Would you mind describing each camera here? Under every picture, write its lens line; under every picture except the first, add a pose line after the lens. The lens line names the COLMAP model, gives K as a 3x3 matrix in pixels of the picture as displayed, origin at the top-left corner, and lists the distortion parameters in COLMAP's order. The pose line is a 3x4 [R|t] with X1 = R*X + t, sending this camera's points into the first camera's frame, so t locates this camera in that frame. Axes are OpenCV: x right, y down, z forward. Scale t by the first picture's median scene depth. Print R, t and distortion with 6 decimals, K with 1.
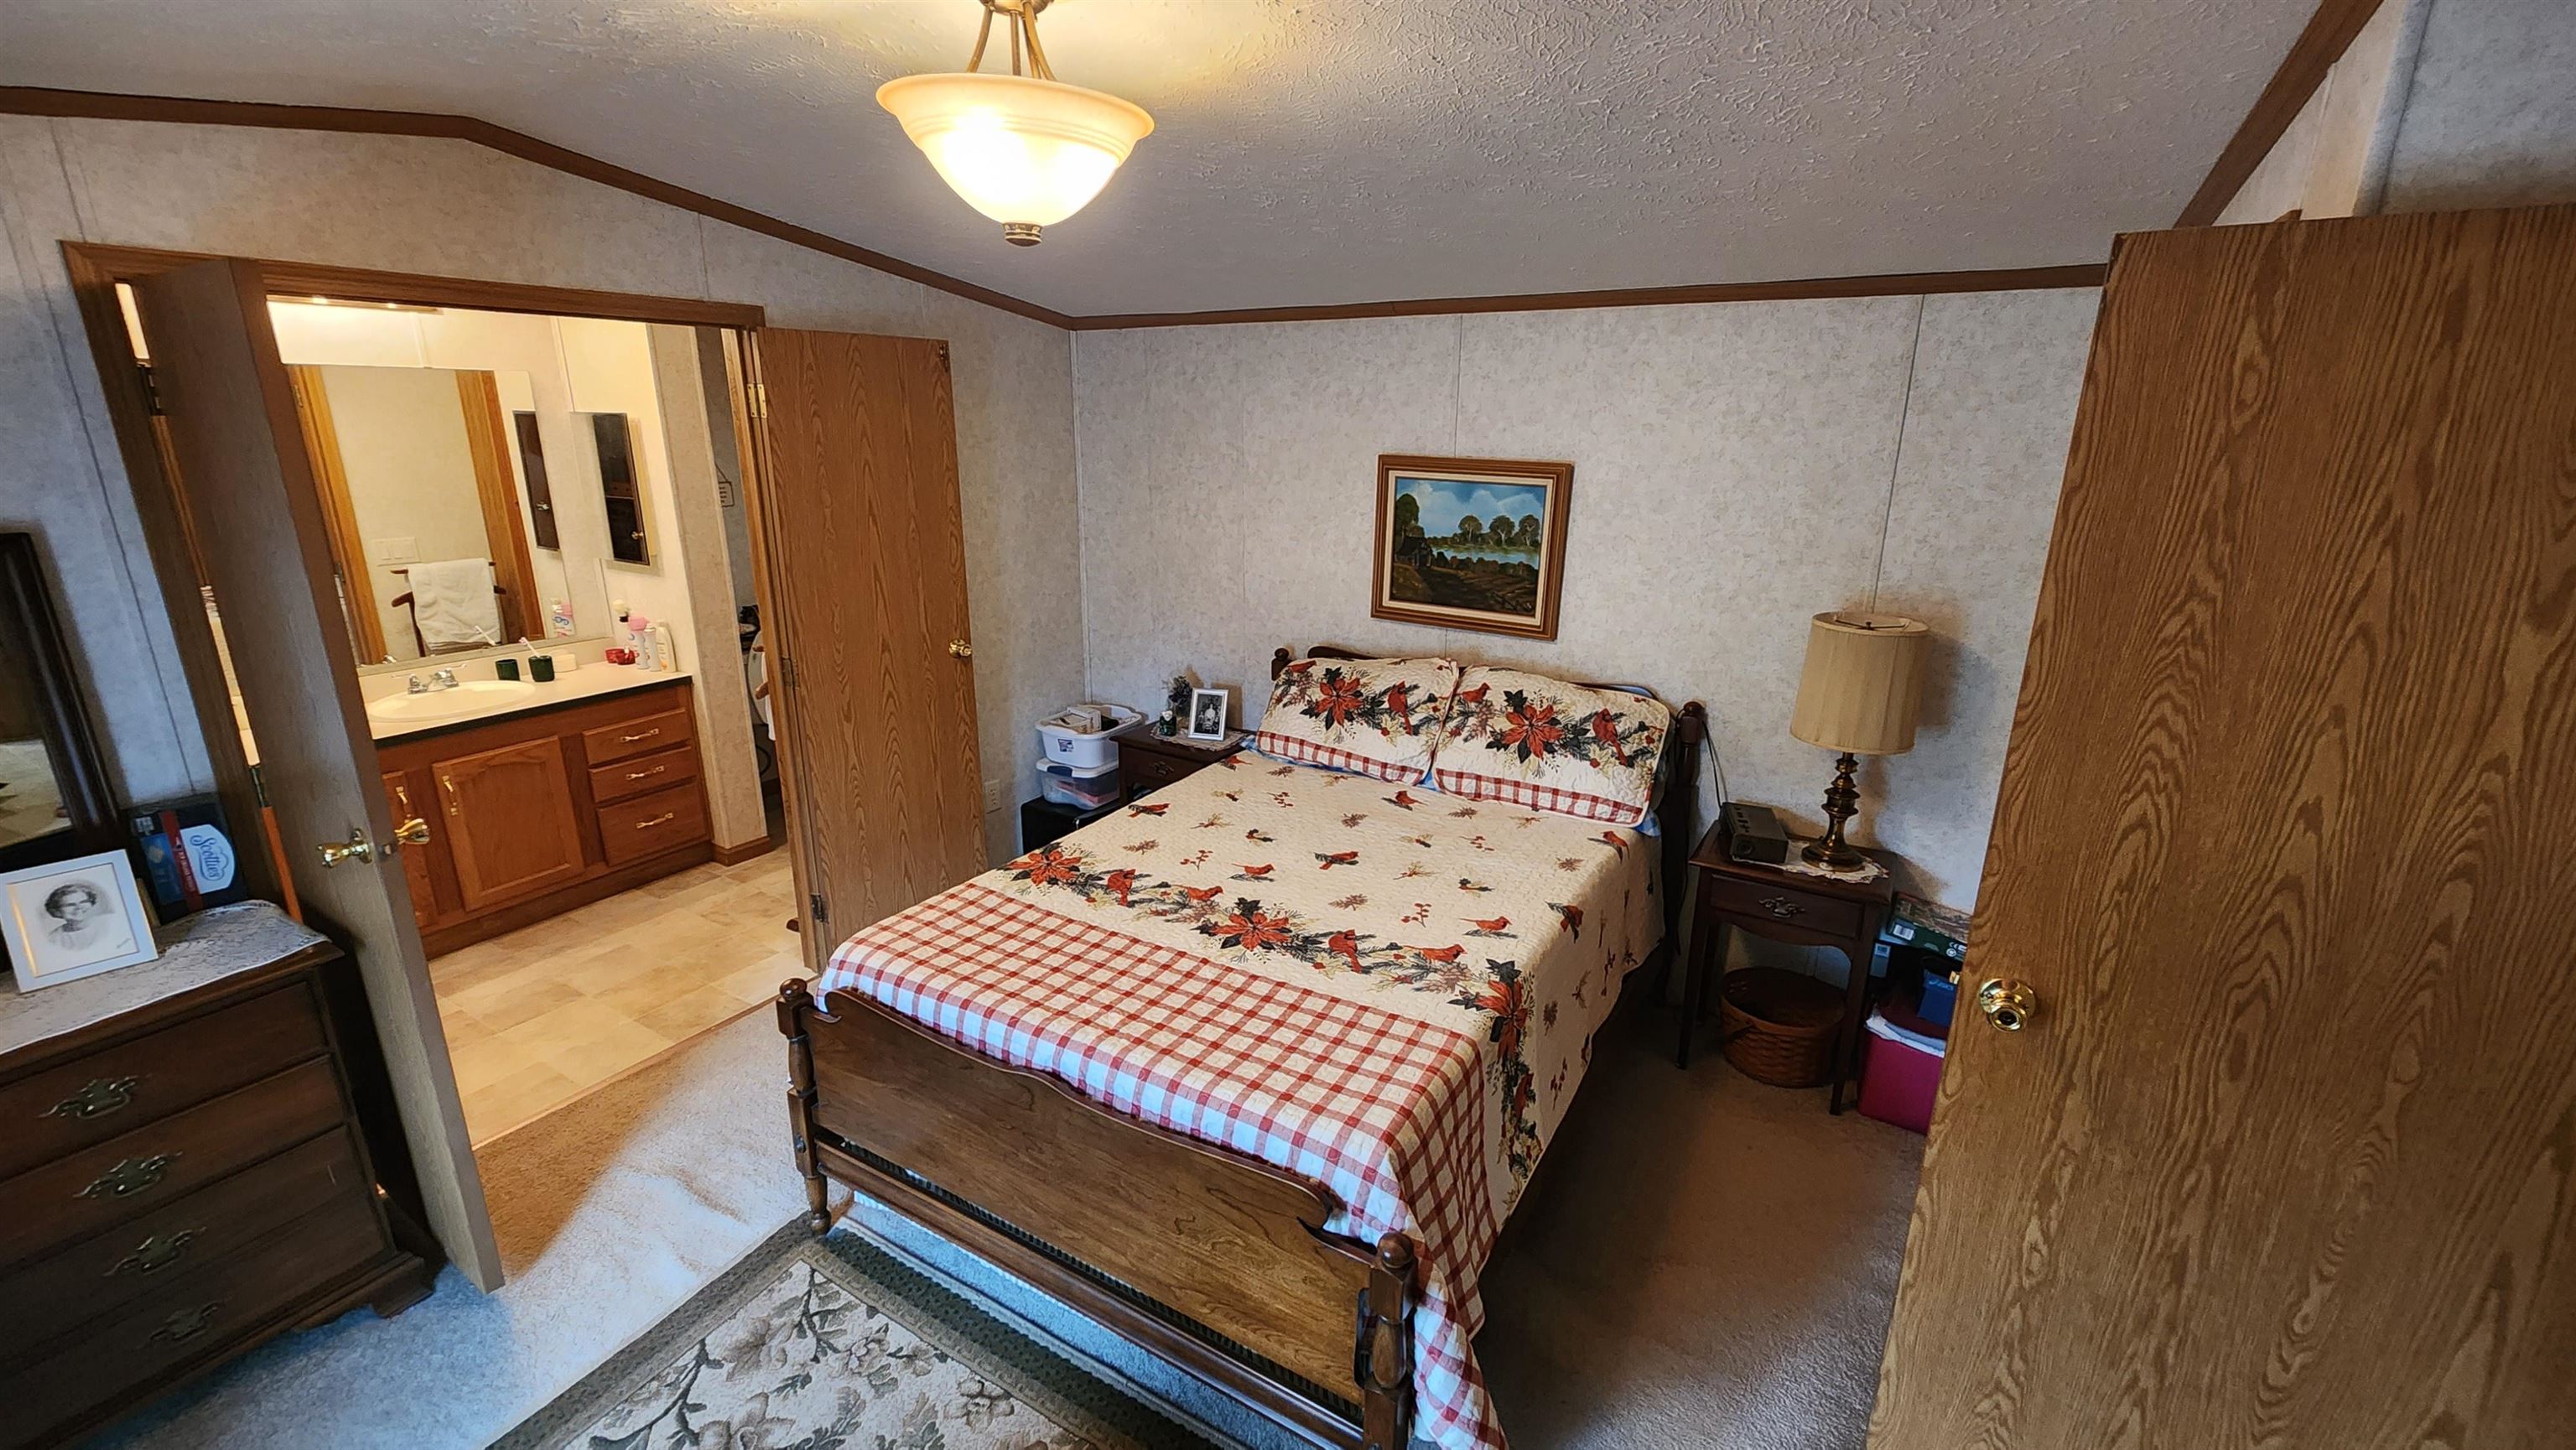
lens RADIAL K [[1049.7, 0, 1284.7], [0, 1049.7, 719.1], [0, 0, 1]] dist [0.010730, 0.000540]
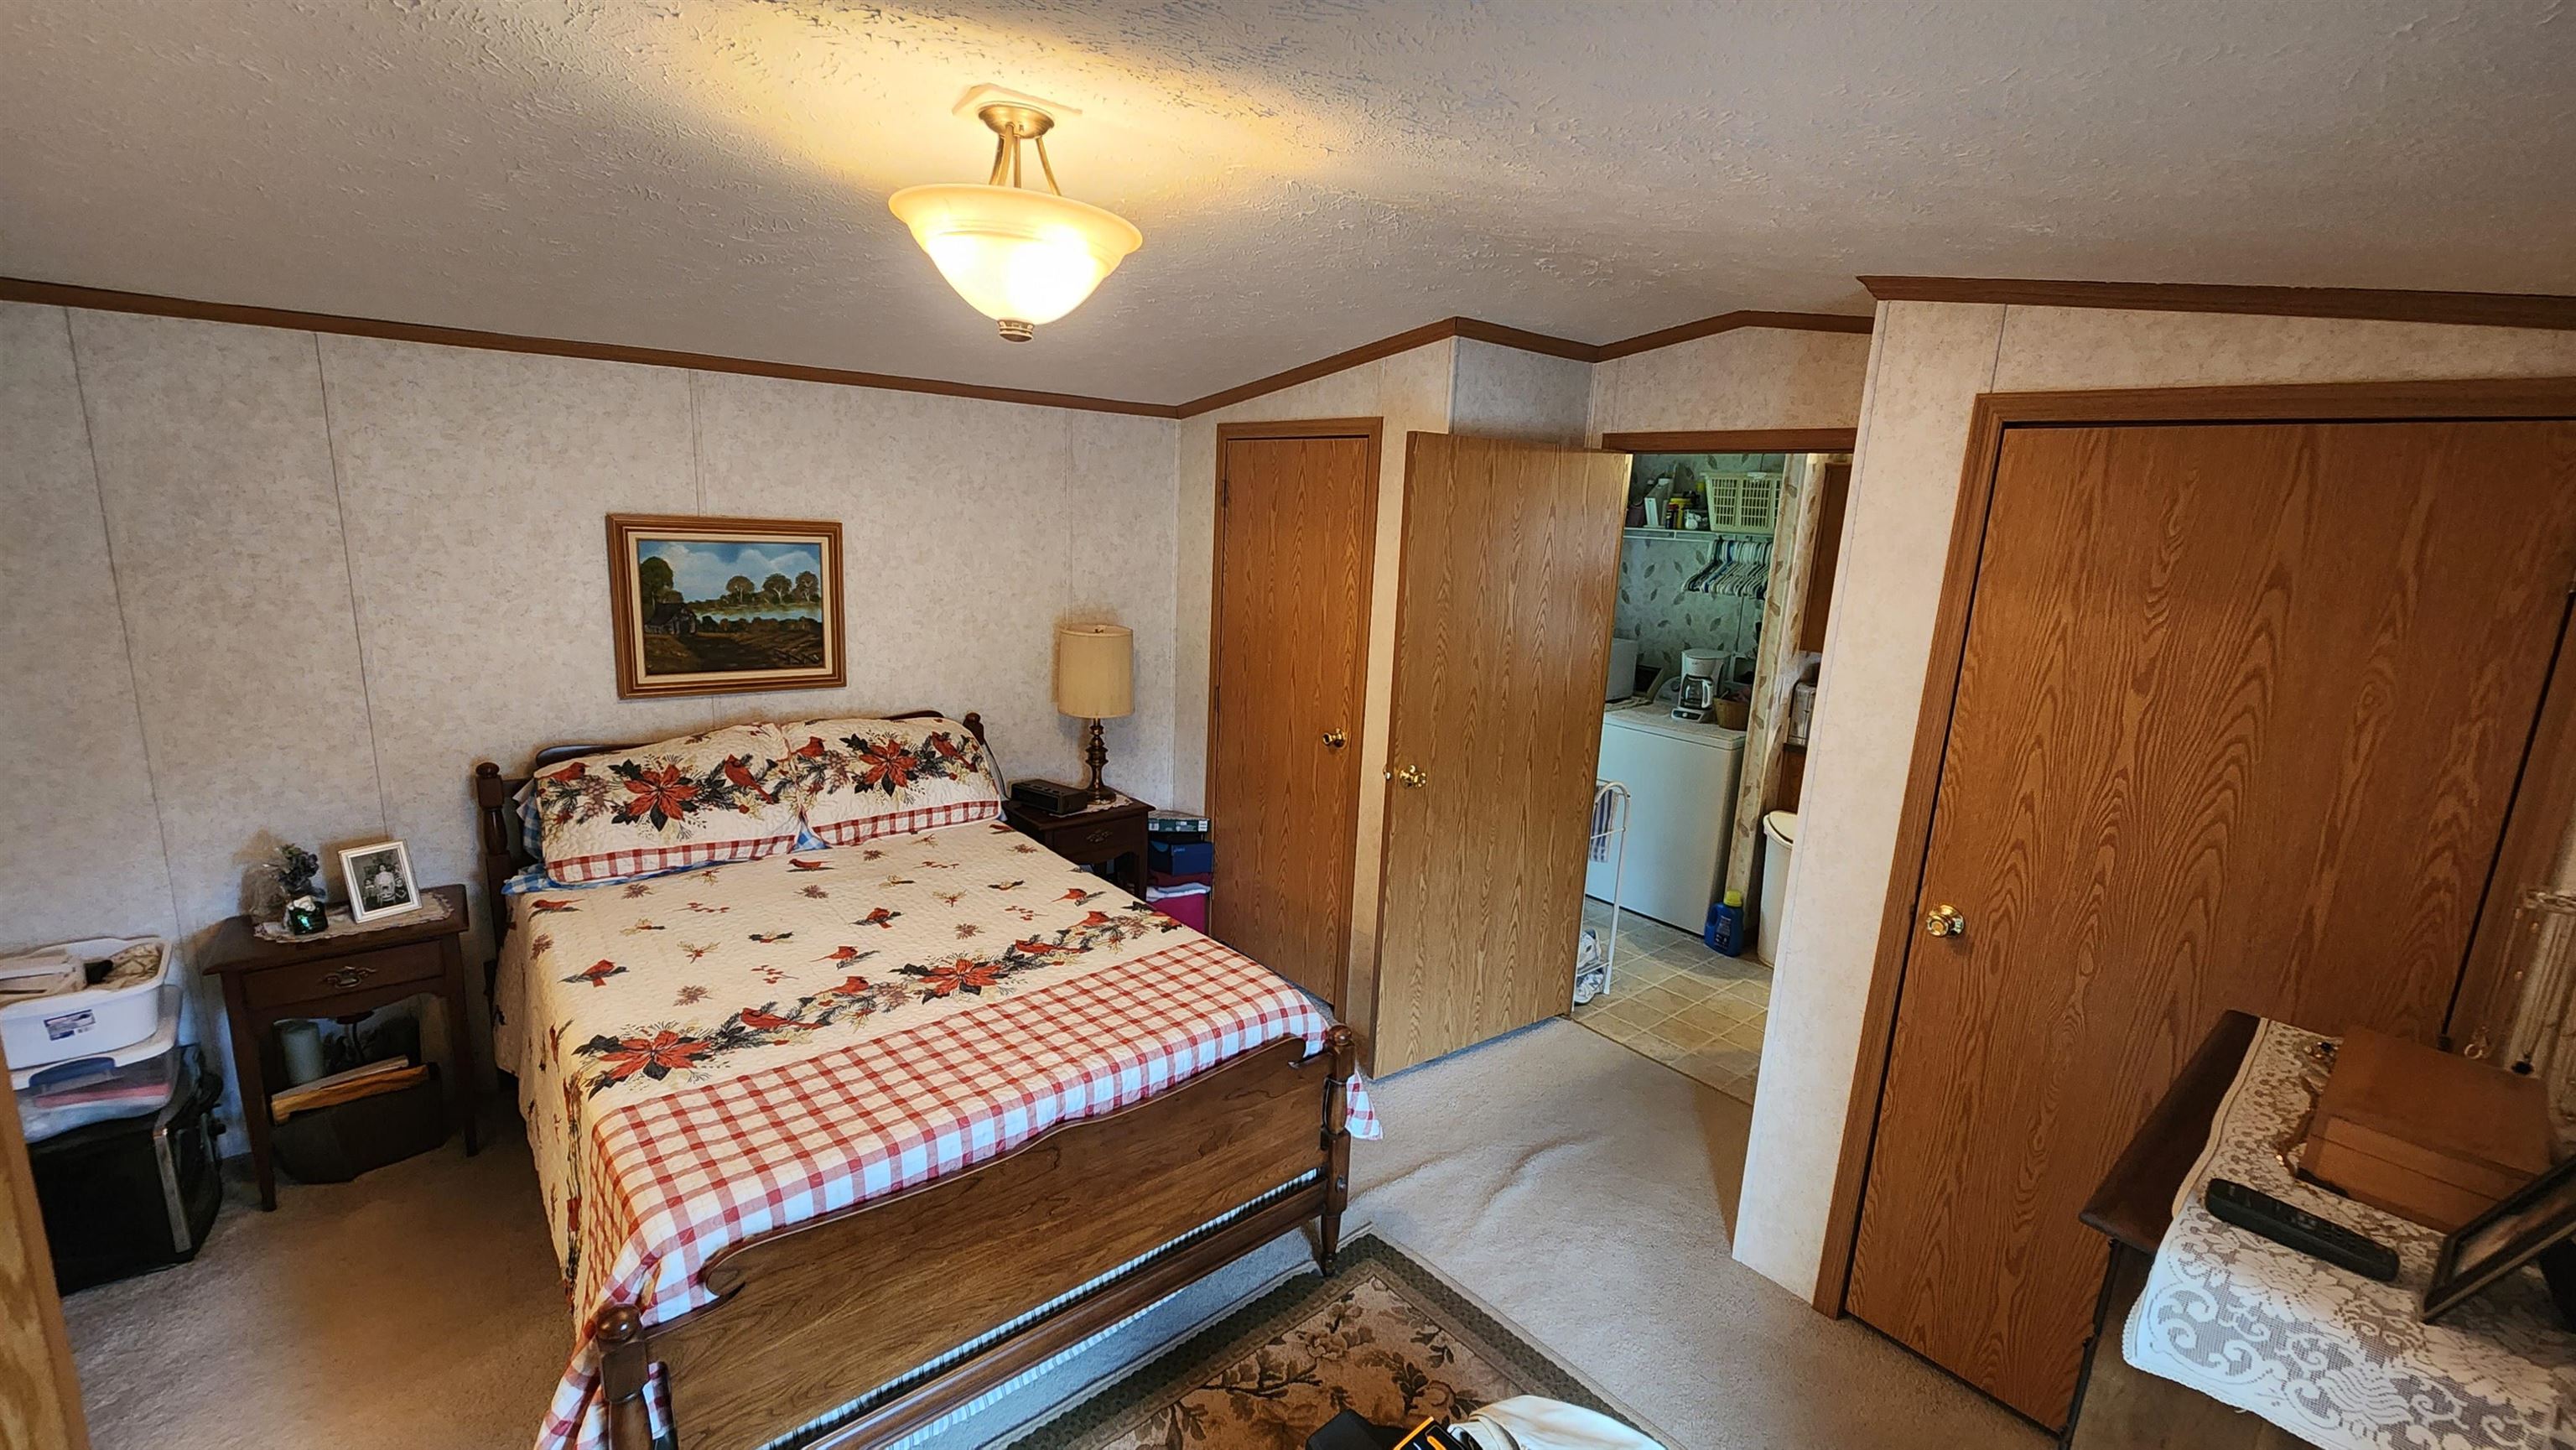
lens RADIAL K [[1049.7, 0, 1284.7], [0, 1049.7, 719.1], [0, 0, 1]] dist [0.010730, 0.000540]
pose [[0.333280, -0.187399, 0.924016, -0.632026], [0.221444, 0.968191, 0.116487, -0.072291], [-0.916454, 0.165795, 0.364177, 0.218633]]
